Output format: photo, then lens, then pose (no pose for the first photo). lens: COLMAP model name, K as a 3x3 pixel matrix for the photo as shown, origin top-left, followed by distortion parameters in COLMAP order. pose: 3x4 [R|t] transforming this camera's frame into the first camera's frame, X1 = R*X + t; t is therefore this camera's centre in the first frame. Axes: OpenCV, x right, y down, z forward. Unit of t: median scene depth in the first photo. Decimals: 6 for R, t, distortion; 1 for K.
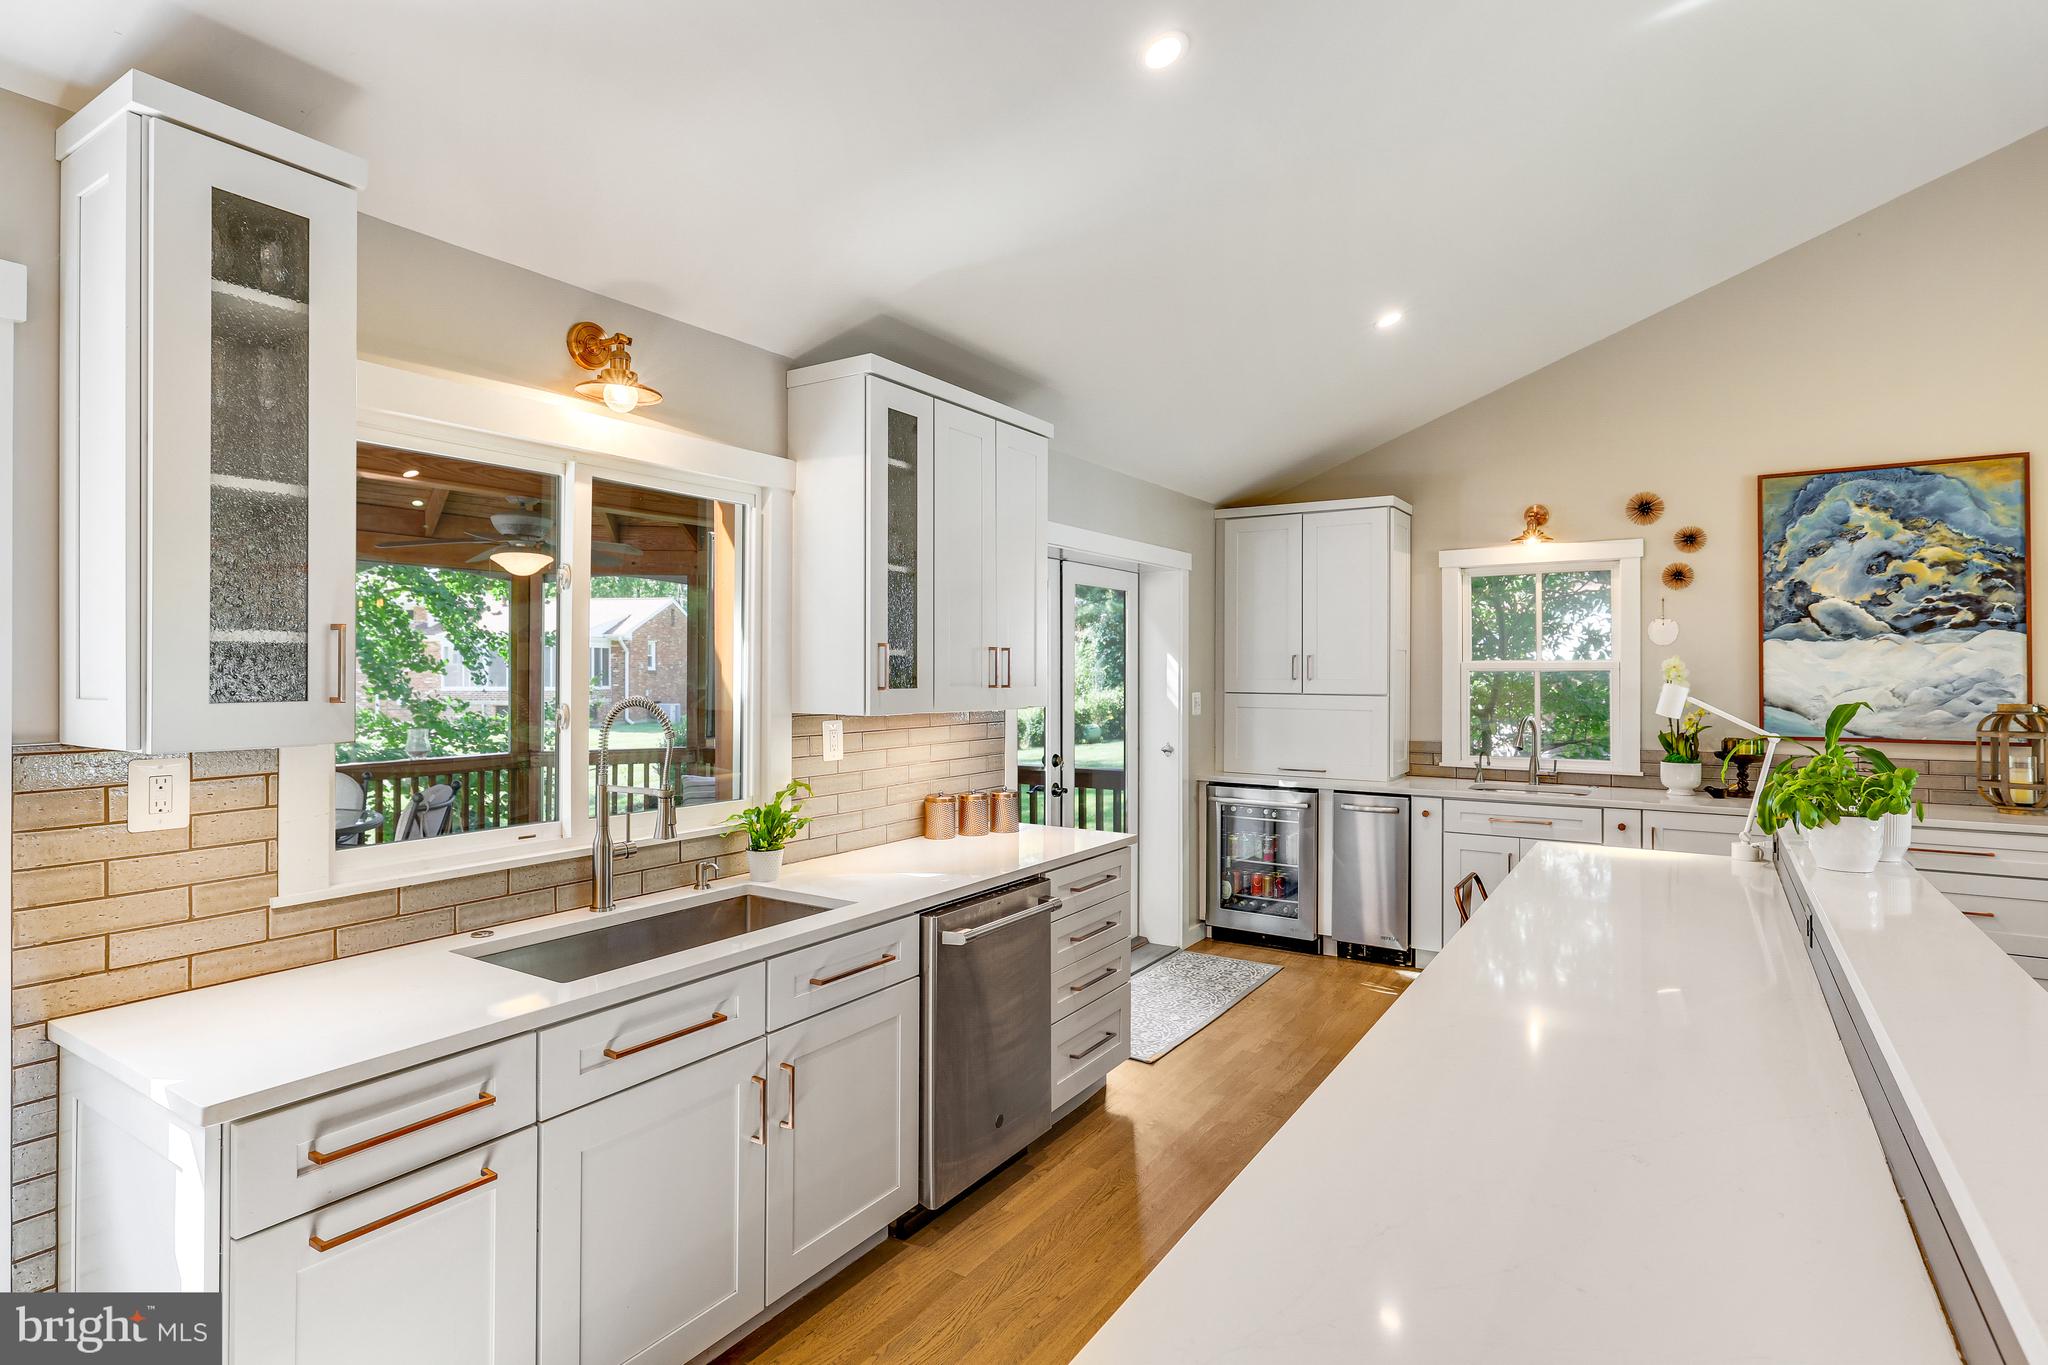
lens RADIAL K [[1051.5, 0, 1025.0], [0, 1051.5, 670.9], [0, 0, 1]] dist [0.001365, 0.001055]
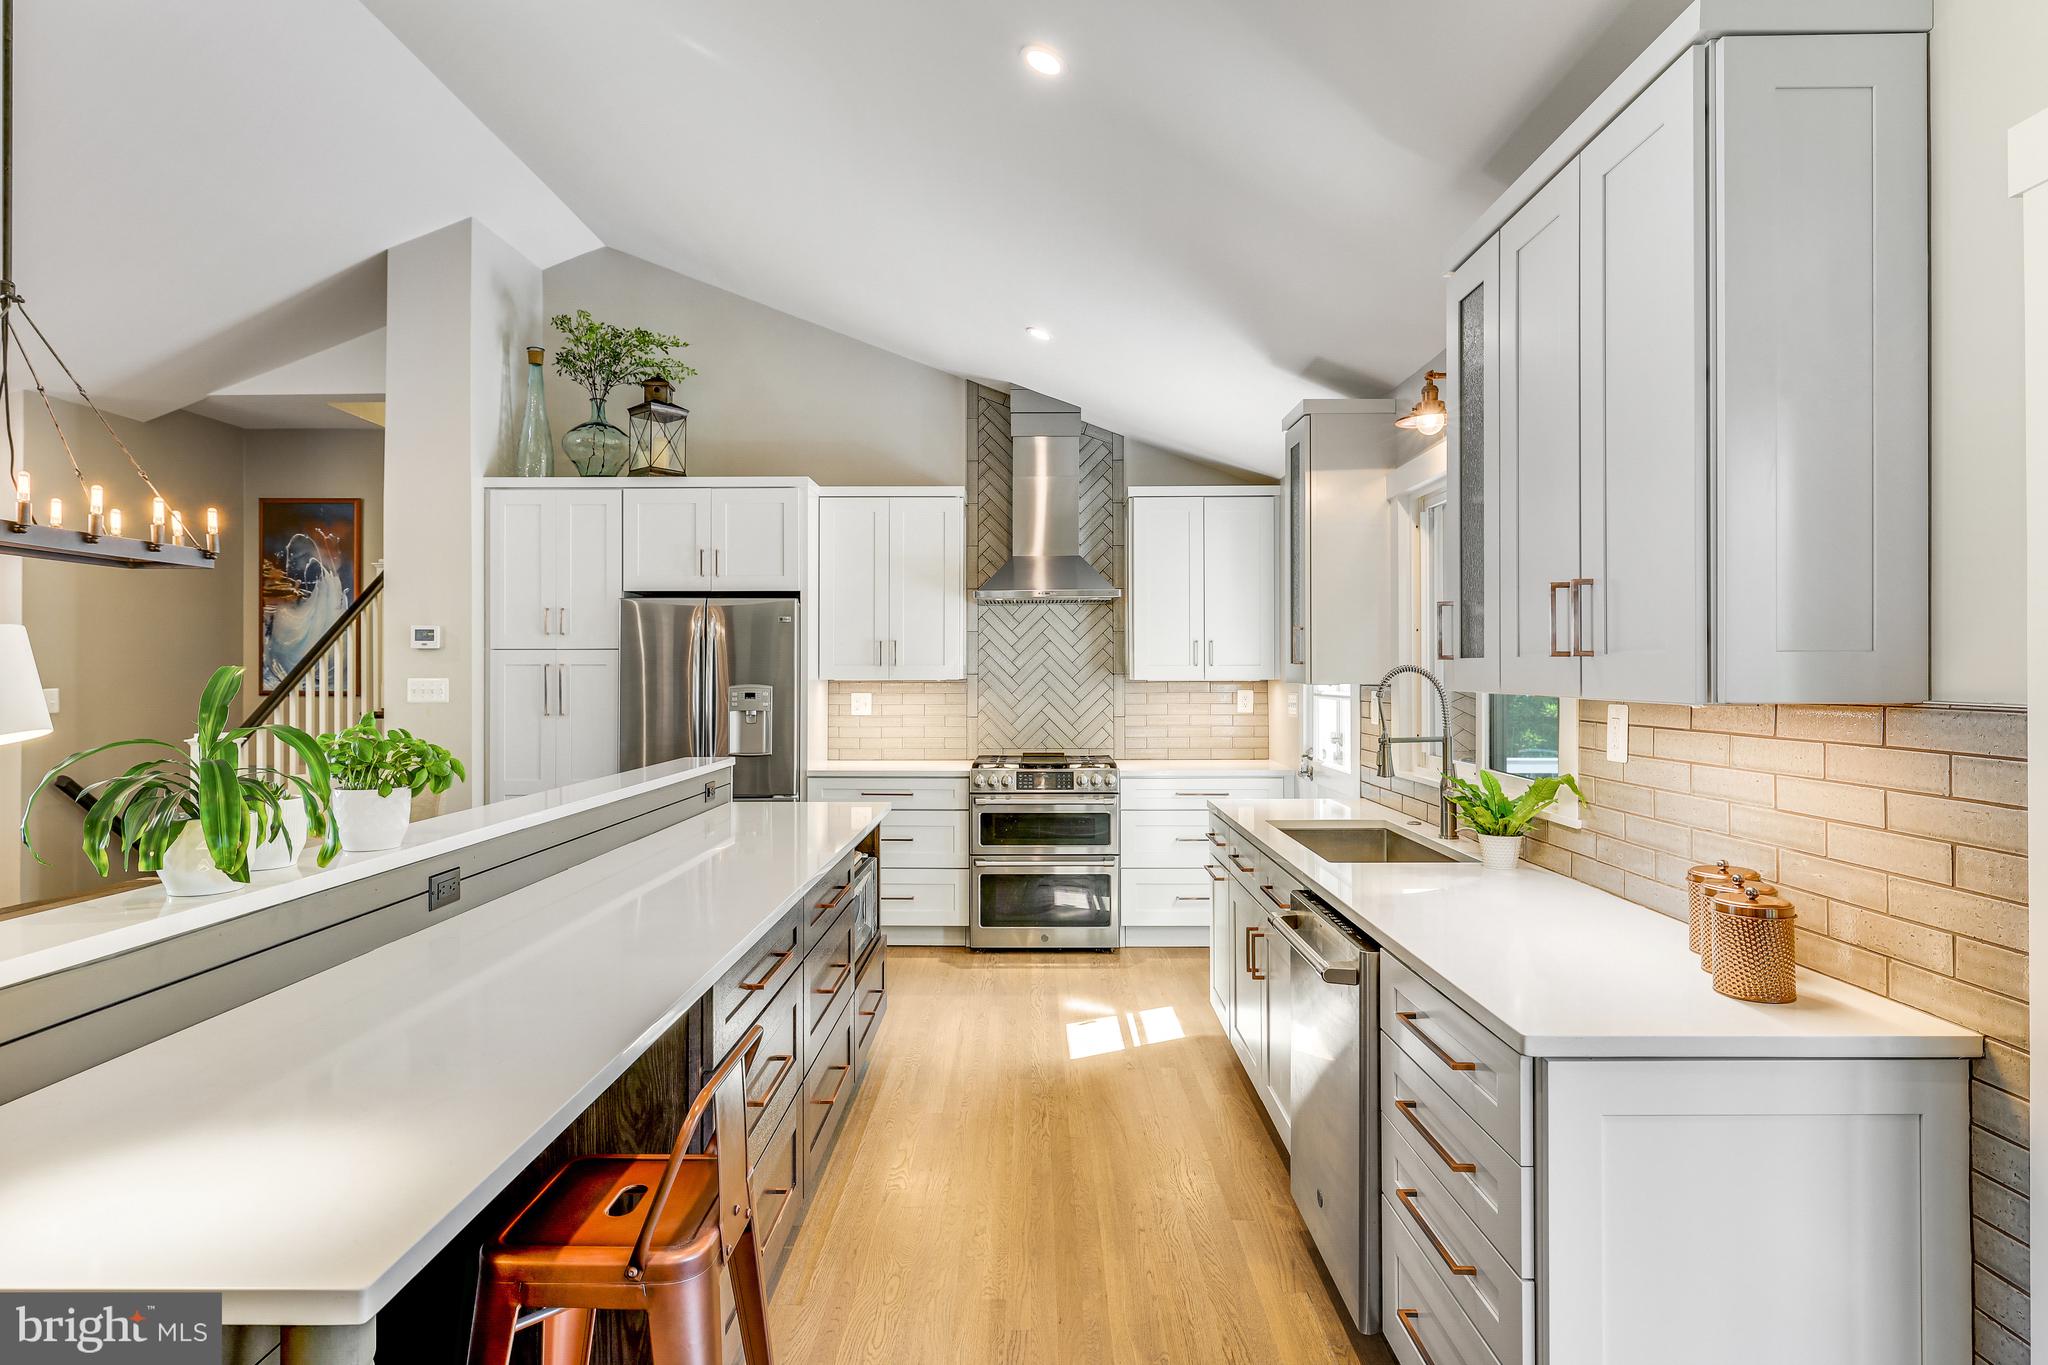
lens RADIAL K [[1071.3, 0, 1020.2], [0, 1071.3, 674.7], [0, 0, 1]] dist [-0.009376, 0.002475]
pose [[-0.853821, 0.003953, -0.520552, 0.366271], [0.002436, 0.999991, 0.003599, 0.017161], [0.520562, 0.001805, -0.853822, 0.976925]]
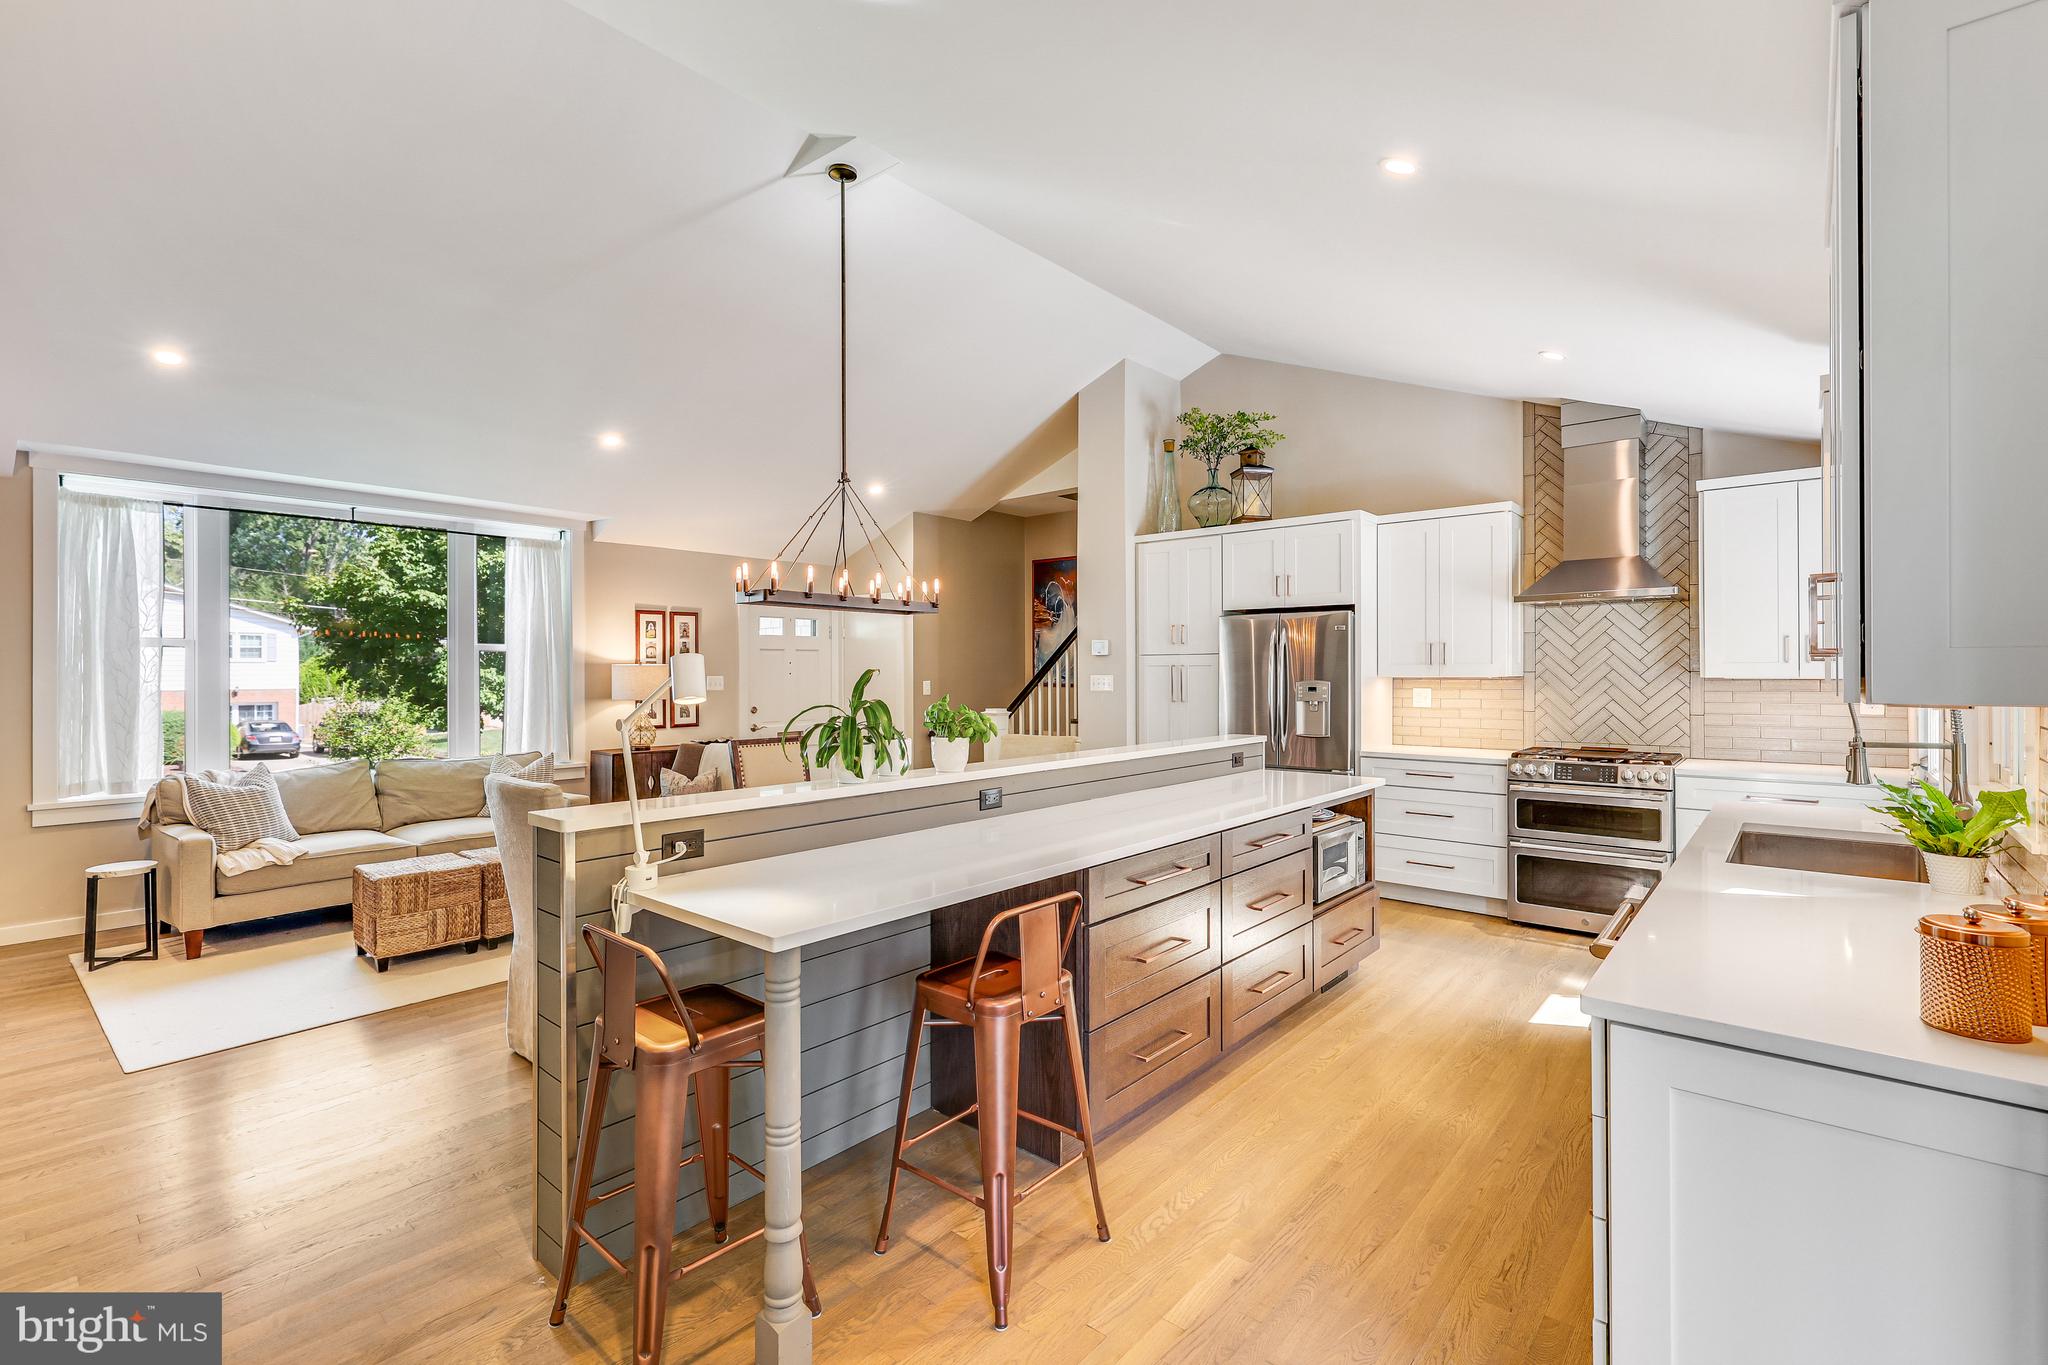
lens RADIAL K [[899.3, 0, 1035.5], [0, 899.3, 678.7], [0, 0, 1]] dist [-0.000843, -0.001809]
pose [[-0.989936, 0.003780, 0.141468, 0.216911], [0.004975, 0.999955, 0.008099, 0.016976], [-0.141431, 0.008721, -0.989910, 1.101303]]
